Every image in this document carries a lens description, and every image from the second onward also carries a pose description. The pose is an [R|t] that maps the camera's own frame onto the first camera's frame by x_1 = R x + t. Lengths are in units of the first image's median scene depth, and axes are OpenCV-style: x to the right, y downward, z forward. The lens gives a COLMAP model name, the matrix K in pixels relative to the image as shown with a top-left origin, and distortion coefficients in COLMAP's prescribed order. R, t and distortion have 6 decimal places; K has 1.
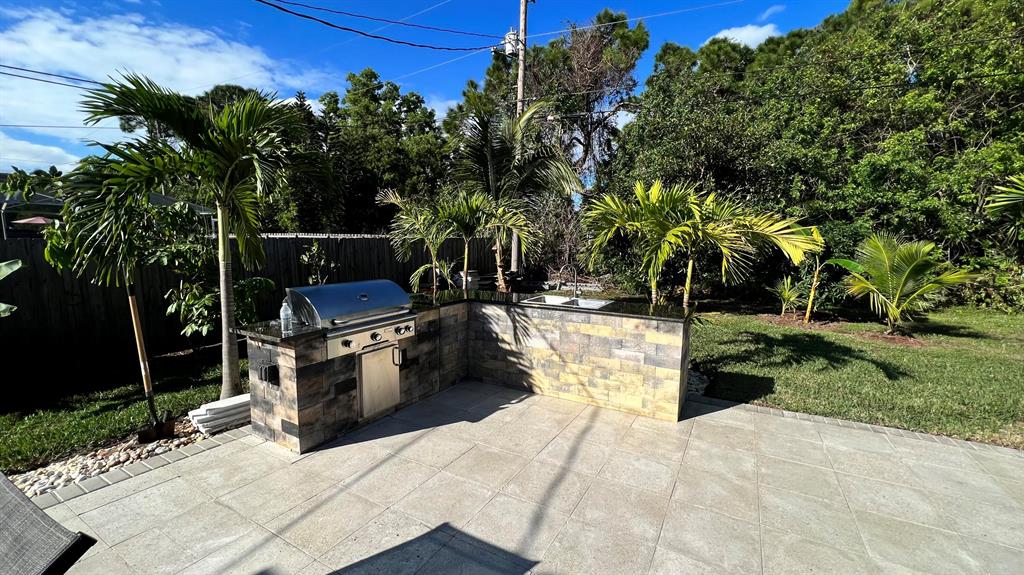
lens RADIAL K [[411.4, 0, 511.2], [0, 411.4, 288.3], [0, 0, 1]] dist [-0.004815, 0.002790]
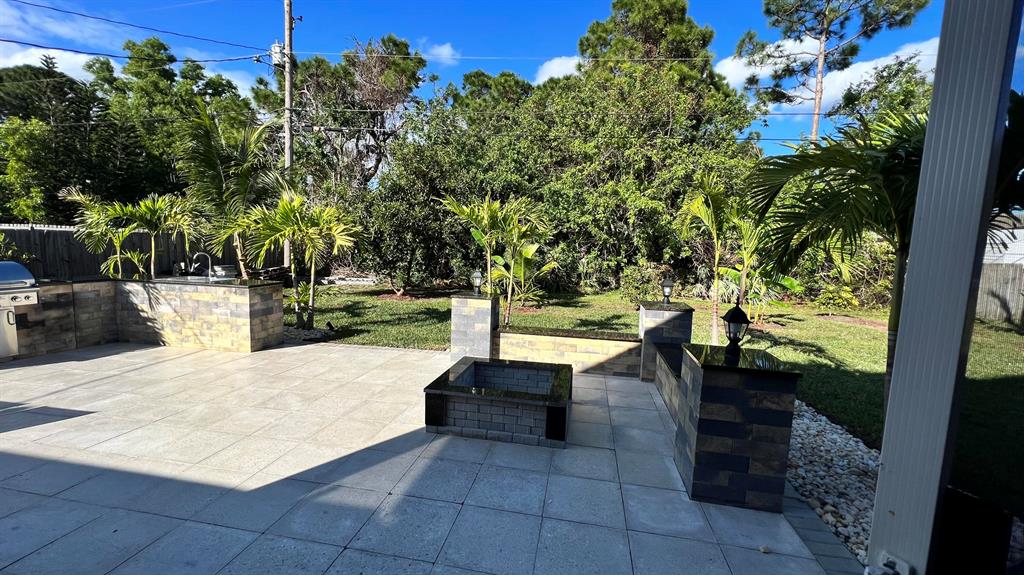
lens RADIAL K [[411.4, 0, 513.2], [0, 411.4, 288.4], [0, 0, 1]] dist [-0.004815, 0.002790]
pose [[0.943452, -0.015426, 0.331151, 0.652961], [0.016984, 0.999854, -0.001814, 0.079609], [-0.331074, 0.007336, 0.943576, -0.635859]]
